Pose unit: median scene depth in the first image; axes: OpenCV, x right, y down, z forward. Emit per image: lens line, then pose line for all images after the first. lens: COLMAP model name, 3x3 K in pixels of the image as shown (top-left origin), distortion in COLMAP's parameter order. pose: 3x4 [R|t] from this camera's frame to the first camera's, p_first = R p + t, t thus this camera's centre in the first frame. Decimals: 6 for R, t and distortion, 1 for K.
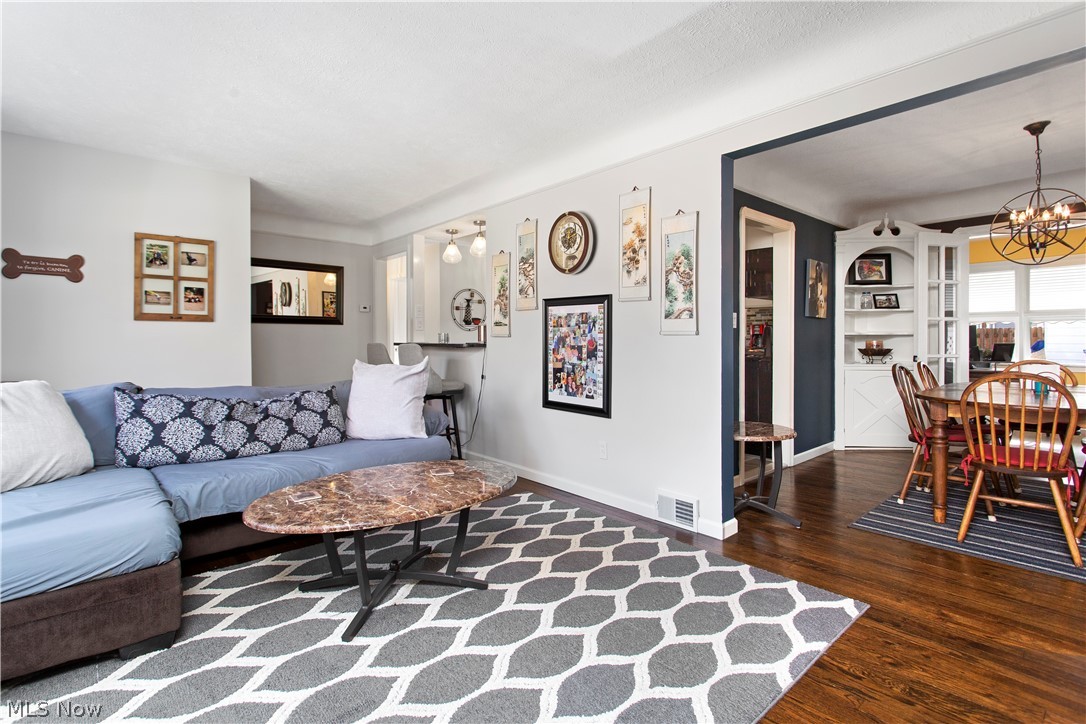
lens RADIAL K [[518.5, 0, 551.8], [0, 518.5, 336.1], [0, 0, 1]] dist [-0.001835, 0.001603]
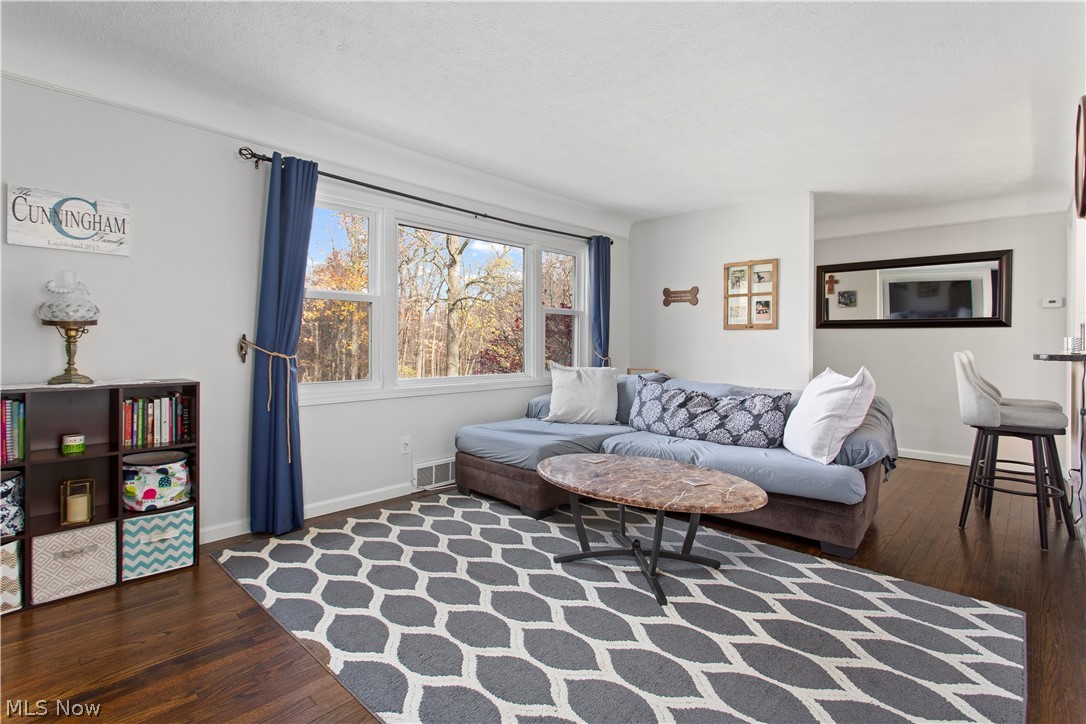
lens RADIAL K [[518.5, 0, 539.9], [0, 518.5, 356.9], [0, 0, 1]] dist [-0.001835, 0.001603]
pose [[0.078880, 0.027631, -0.996501, 0.457446], [-0.000890, 0.999617, 0.027647, 0.001679], [0.996884, -0.001294, 0.078874, 0.402388]]
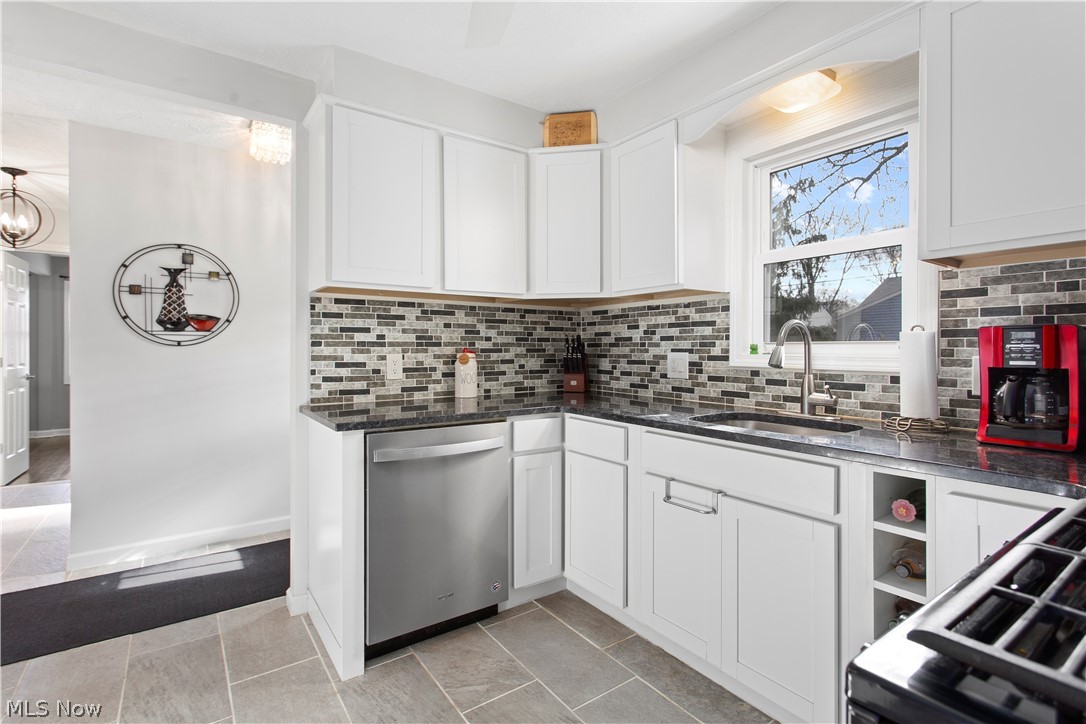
lens RADIAL K [[518.5, 0, 539.9], [0, 518.5, 351.4], [0, 0, 1]] dist [-0.001835, 0.001603]
pose [[0.991618, 0.002108, -0.129189, 0.334147], [-0.001652, 0.999992, 0.003634, -0.015039], [0.129195, -0.003390, 0.991613, 1.195829]]
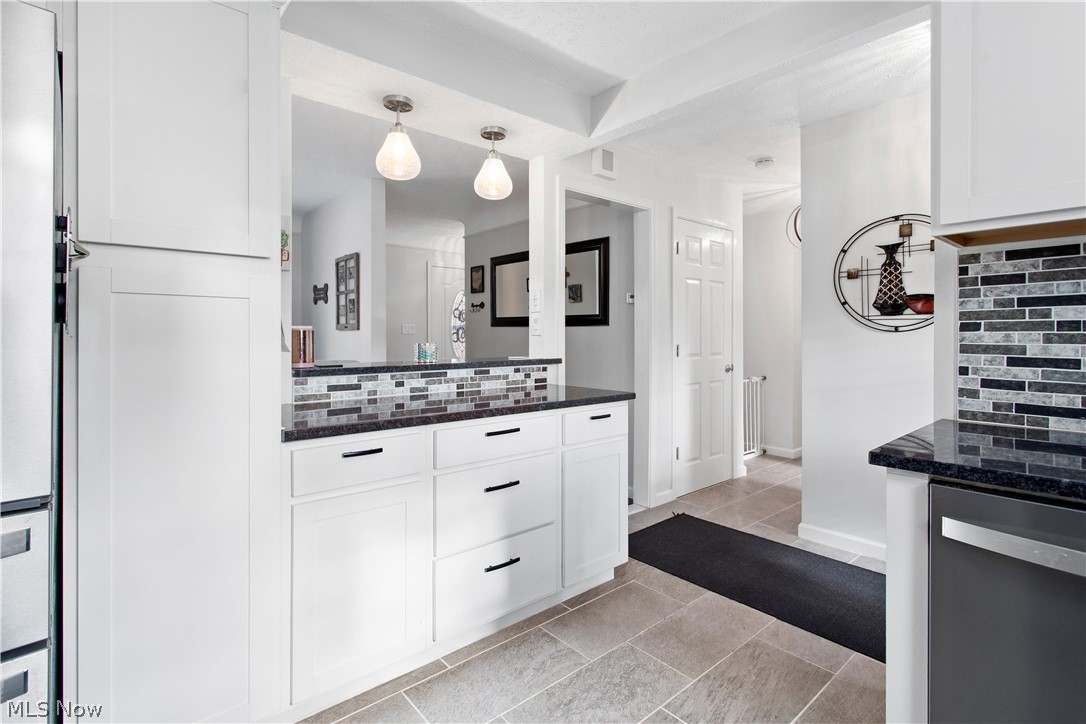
lens RADIAL K [[518.5, 0, 539.1], [0, 518.5, 336.2], [0, 0, 1]] dist [-0.001835, 0.001603]
pose [[-0.038207, 0.001570, -0.999269, 0.397136], [0.000698, 0.999999, 0.001545, -0.015149], [0.999270, -0.000639, -0.038208, 1.450917]]
